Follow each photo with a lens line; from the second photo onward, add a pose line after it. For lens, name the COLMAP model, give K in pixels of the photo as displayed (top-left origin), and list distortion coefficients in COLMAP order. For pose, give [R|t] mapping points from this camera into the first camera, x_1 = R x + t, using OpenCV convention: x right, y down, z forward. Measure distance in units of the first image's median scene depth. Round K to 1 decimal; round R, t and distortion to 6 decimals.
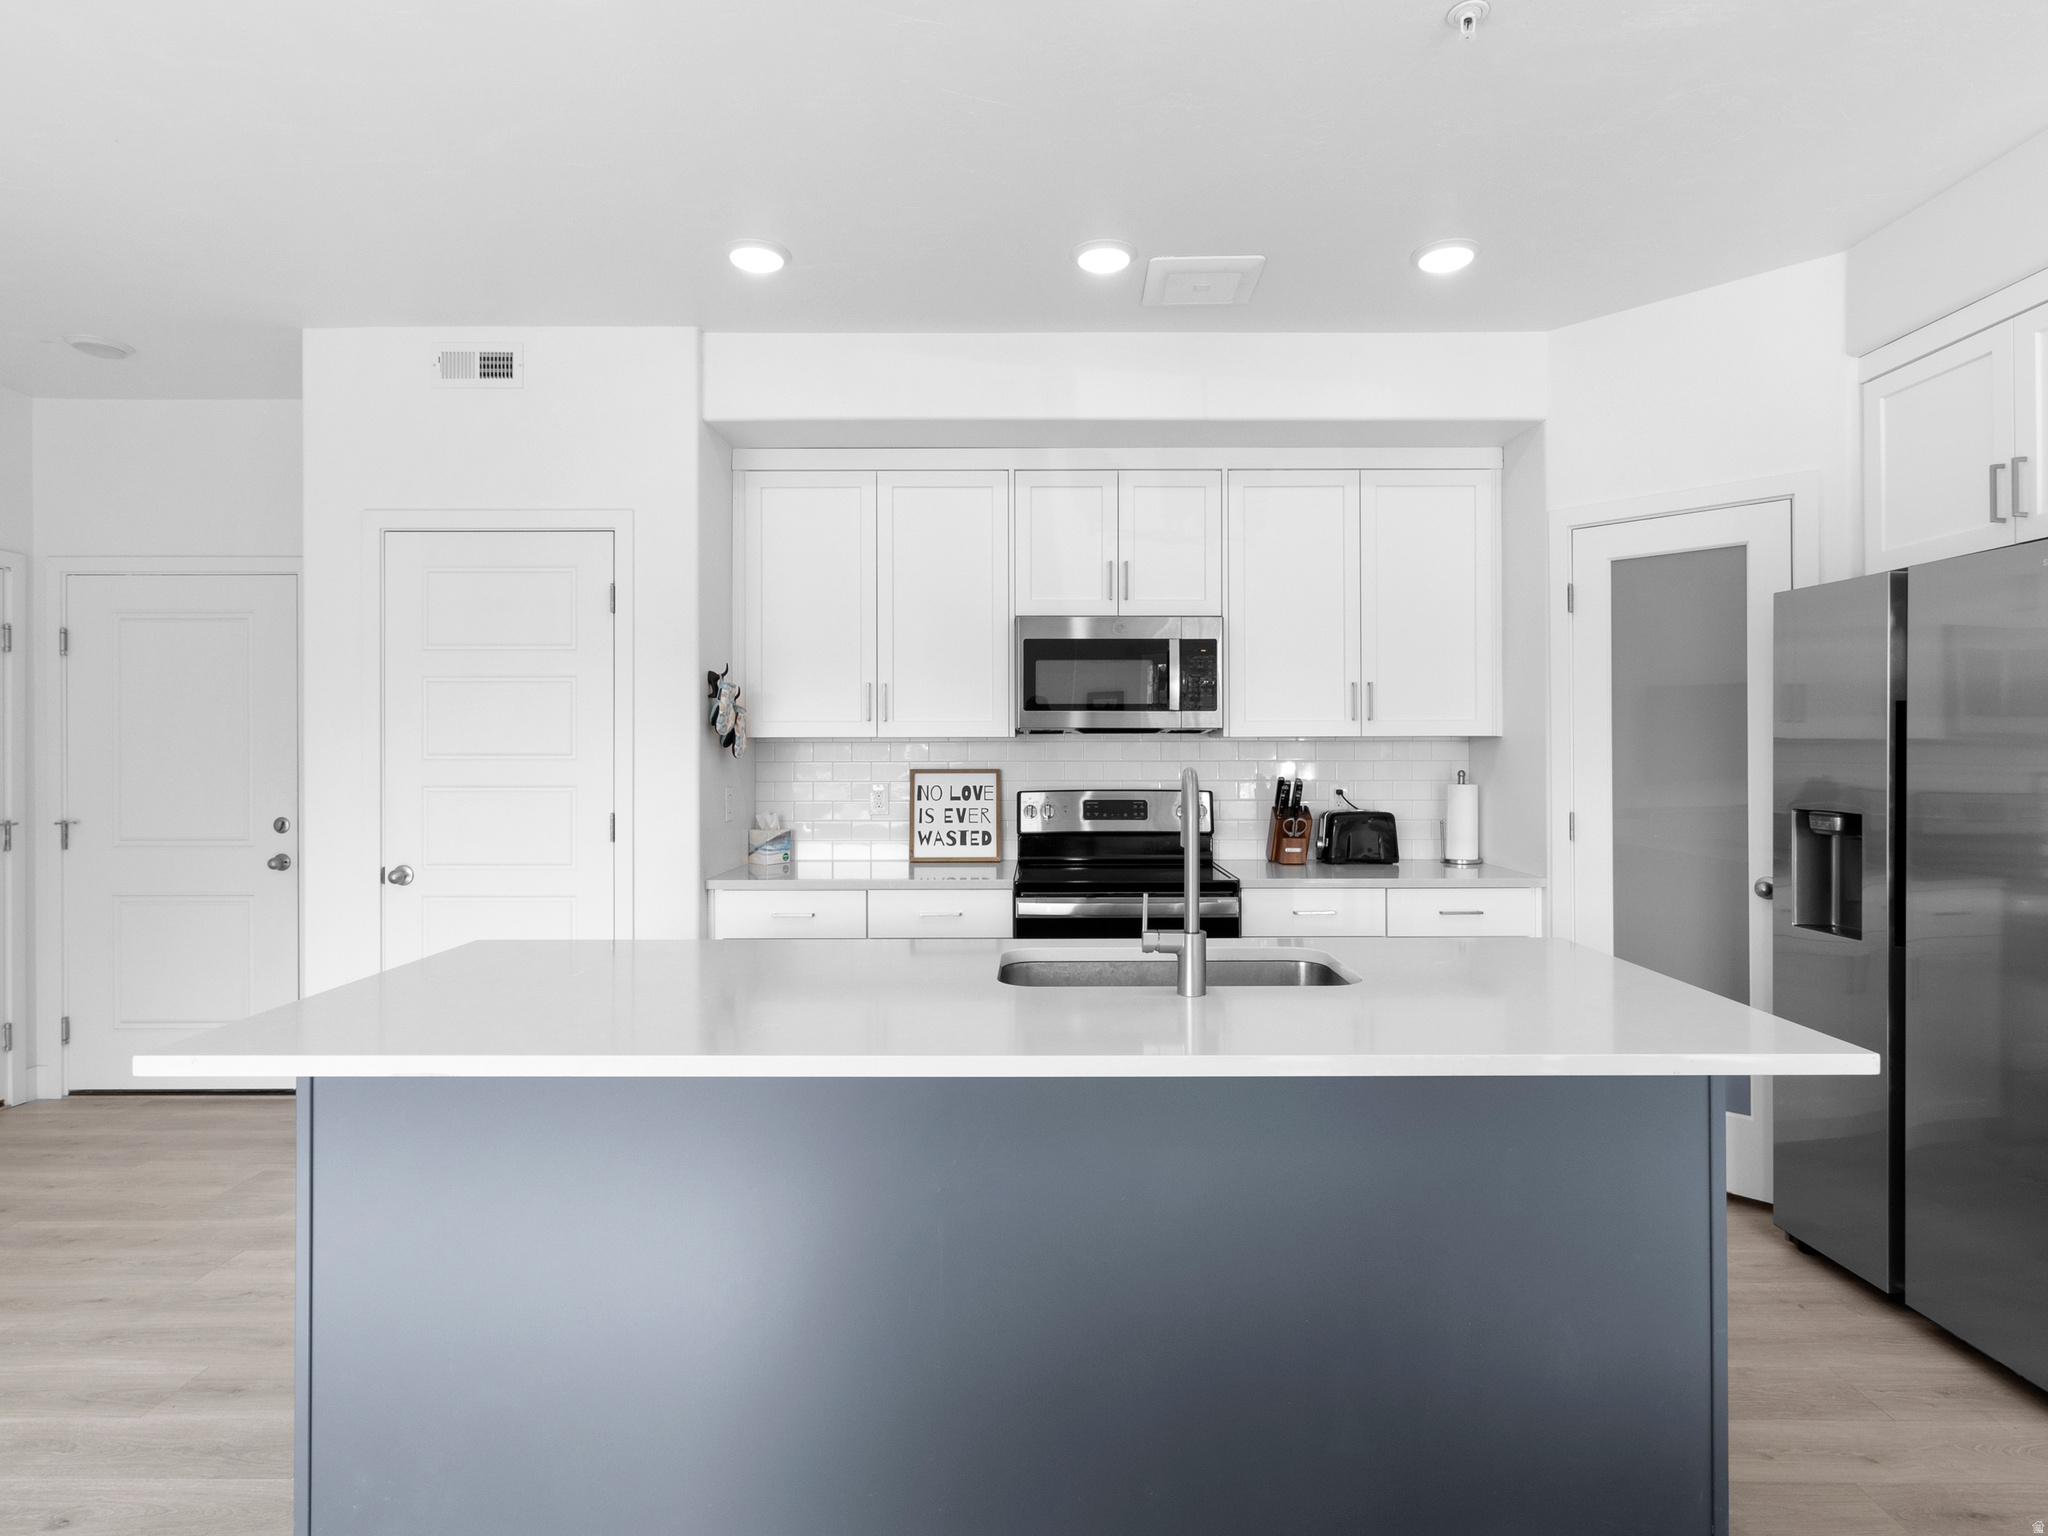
lens RADIAL K [[1084.9, 0, 1073.4], [0, 1084.9, 748.1], [0, 0, 1]] dist [0.005188, -0.000980]
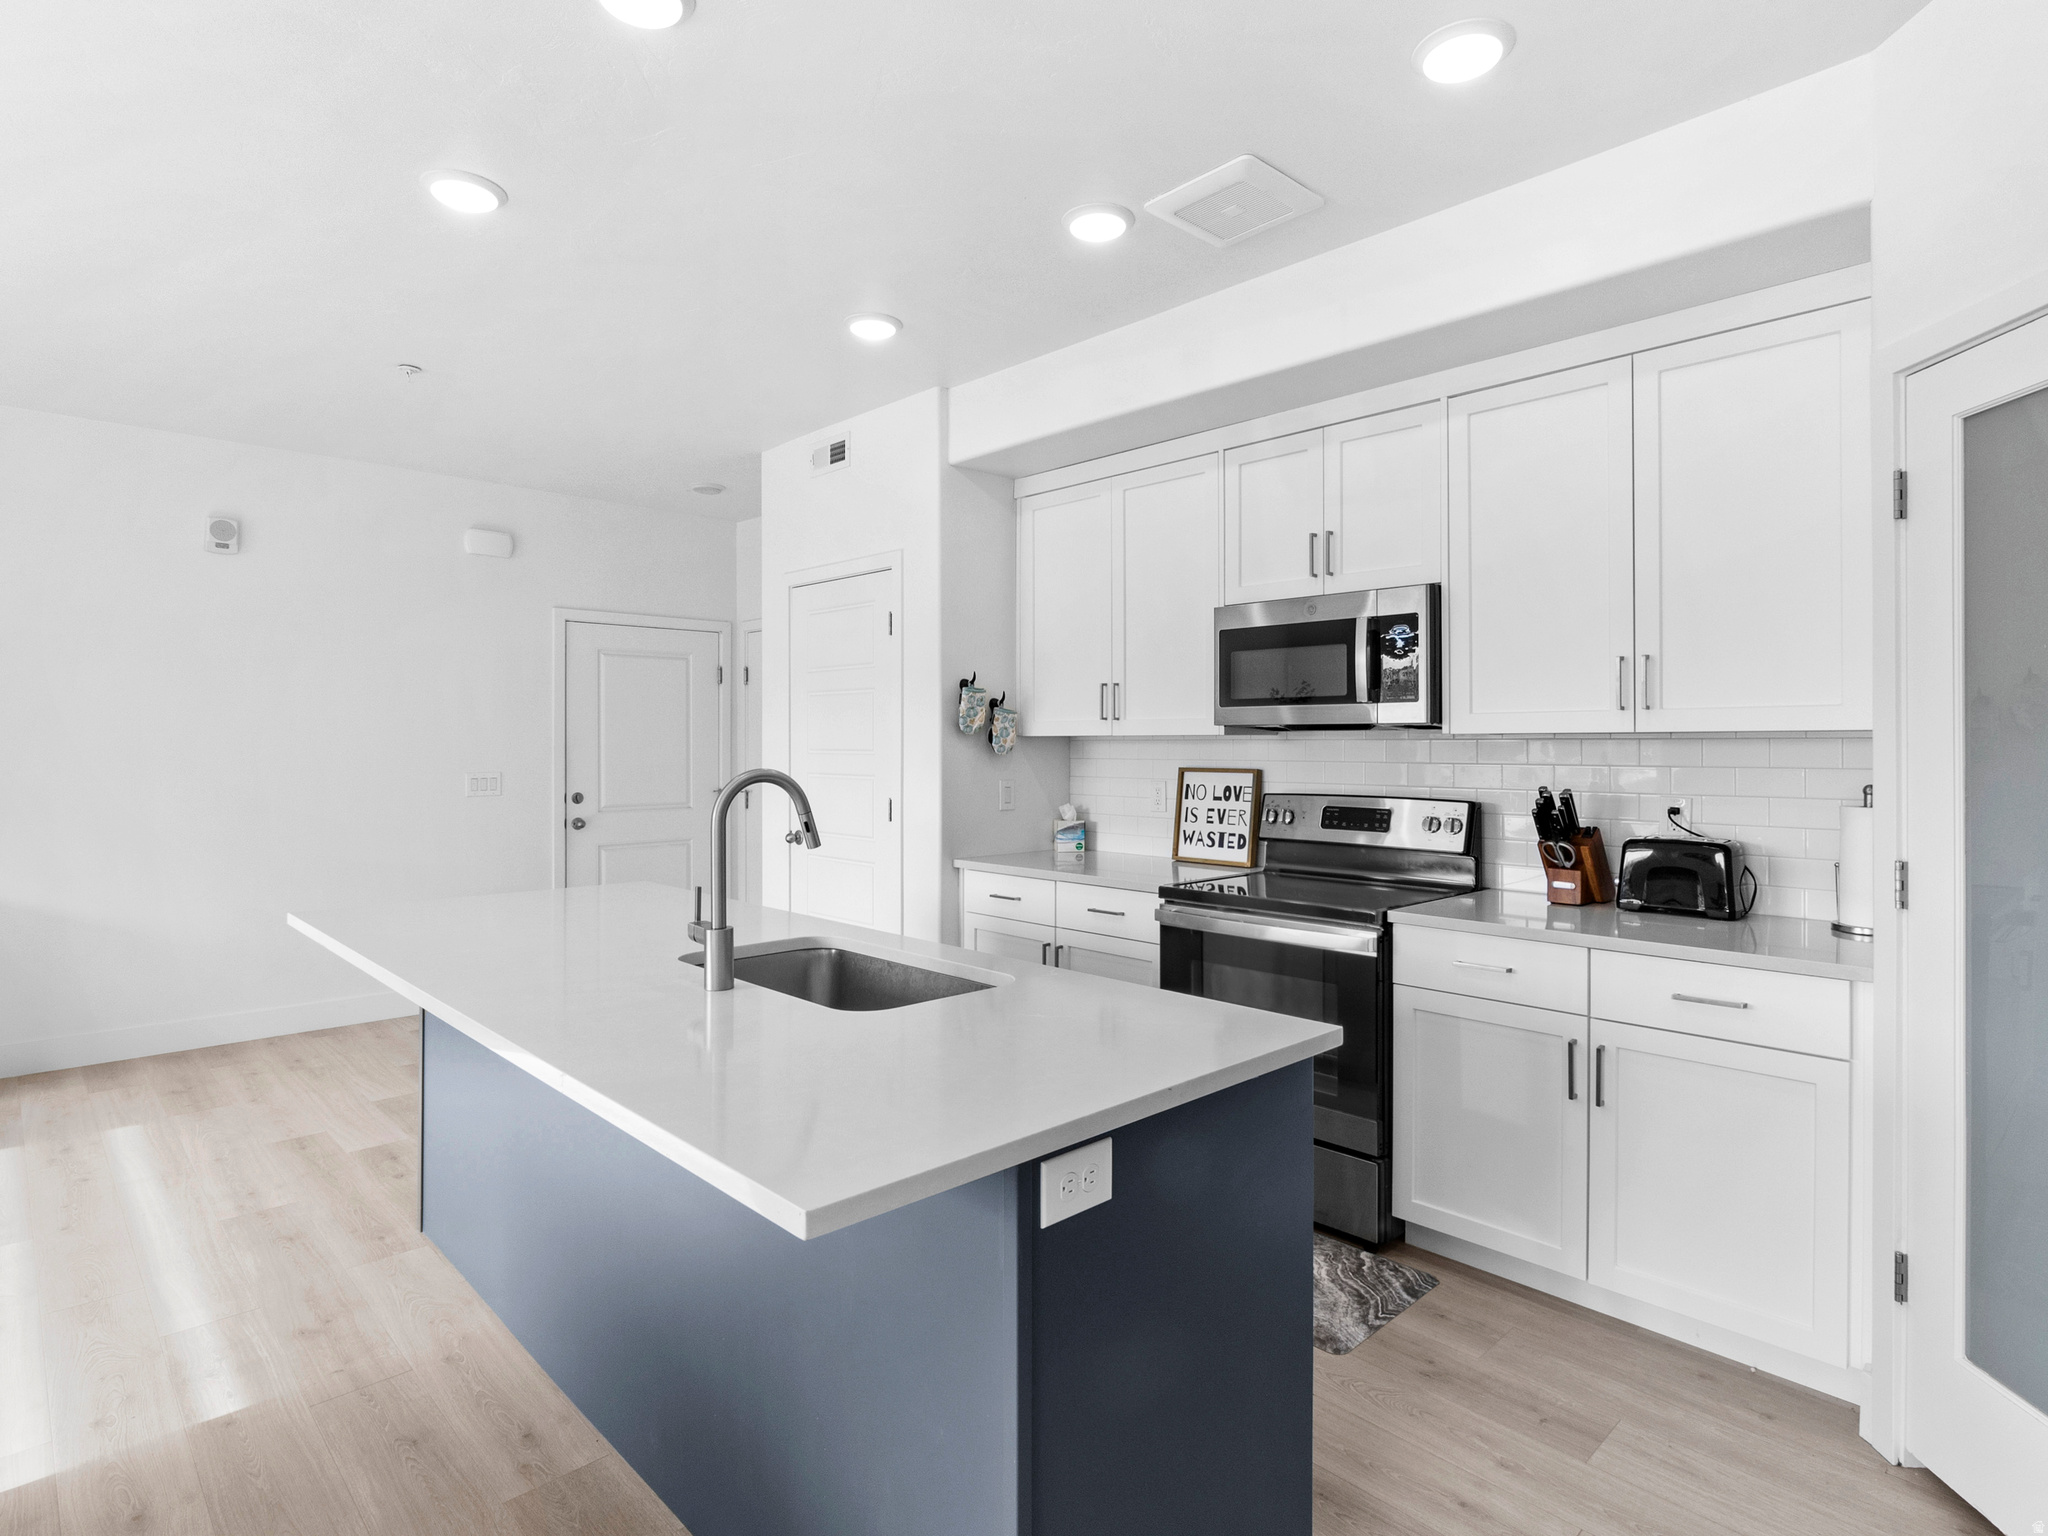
lens RADIAL K [[1084.9, 0, 1036.3], [0, 1084.9, 740.8], [0, 0, 1]] dist [0.005188, -0.000980]
pose [[0.697130, 0.000491, -0.716944, 0.488064], [-0.001940, 0.999997, -0.001201, -0.003482], [0.716942, 0.002228, 0.697130, 0.222987]]
